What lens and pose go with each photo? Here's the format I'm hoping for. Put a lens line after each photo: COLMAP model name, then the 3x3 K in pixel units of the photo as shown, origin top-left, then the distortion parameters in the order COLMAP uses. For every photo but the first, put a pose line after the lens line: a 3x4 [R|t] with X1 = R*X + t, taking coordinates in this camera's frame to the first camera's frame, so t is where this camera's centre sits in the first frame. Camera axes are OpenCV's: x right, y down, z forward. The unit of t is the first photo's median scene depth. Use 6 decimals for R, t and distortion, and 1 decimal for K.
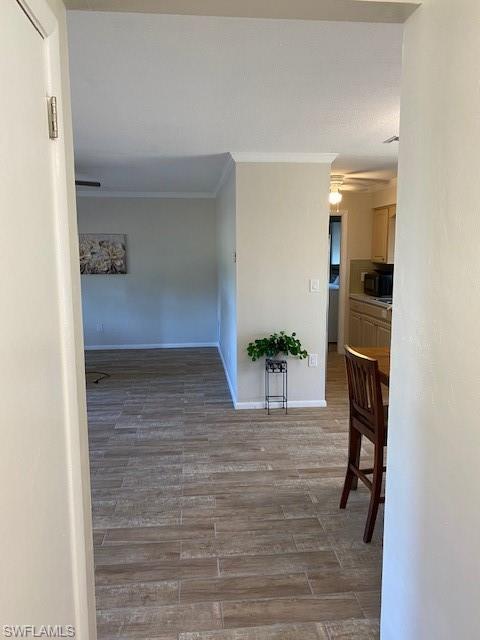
lens RADIAL K [[491.4, 0, 240.0], [0, 491.4, 320.0], [0, 0, 1]] dist [0.072828, -0.078237]
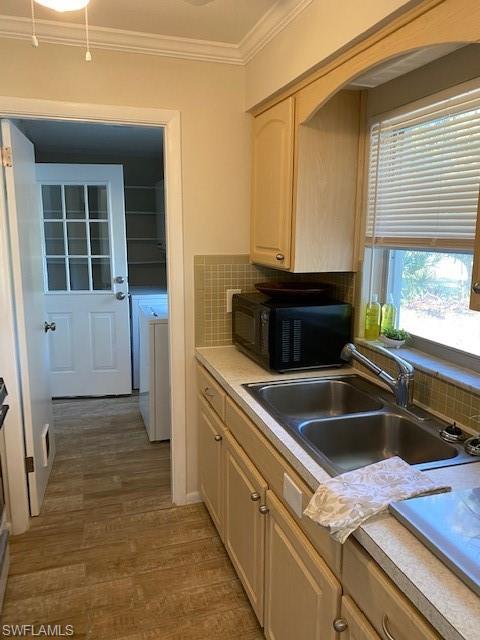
lens RADIAL K [[491.4, 0, 240.0], [0, 491.4, 320.0], [0, 0, 1]] dist [0.072828, -0.078237]
pose [[0.977574, -0.029796, 0.208474, 0.280384], [0.021044, 0.998807, 0.044076, -0.139808], [-0.209538, -0.038700, 0.977034, 0.992686]]
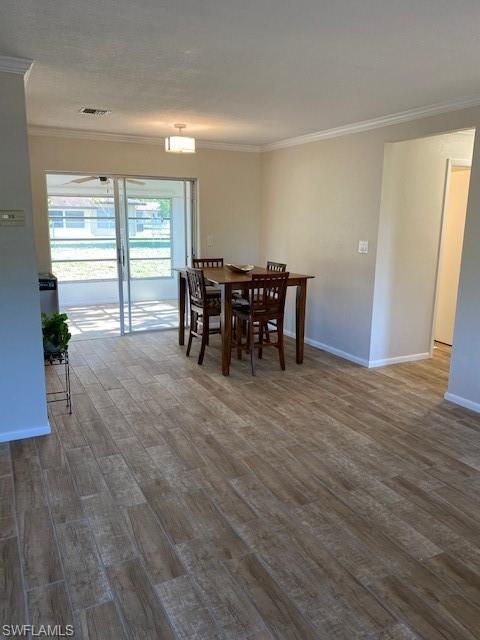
lens RADIAL K [[491.4, 0, 240.0], [0, 491.4, 320.0], [0, 0, 1]] dist [0.072828, -0.078237]
pose [[-0.366222, -0.196127, 0.909624, -0.767235], [0.126996, 0.957855, 0.257656, -0.132509], [-0.921821, 0.209878, -0.325880, 0.992487]]
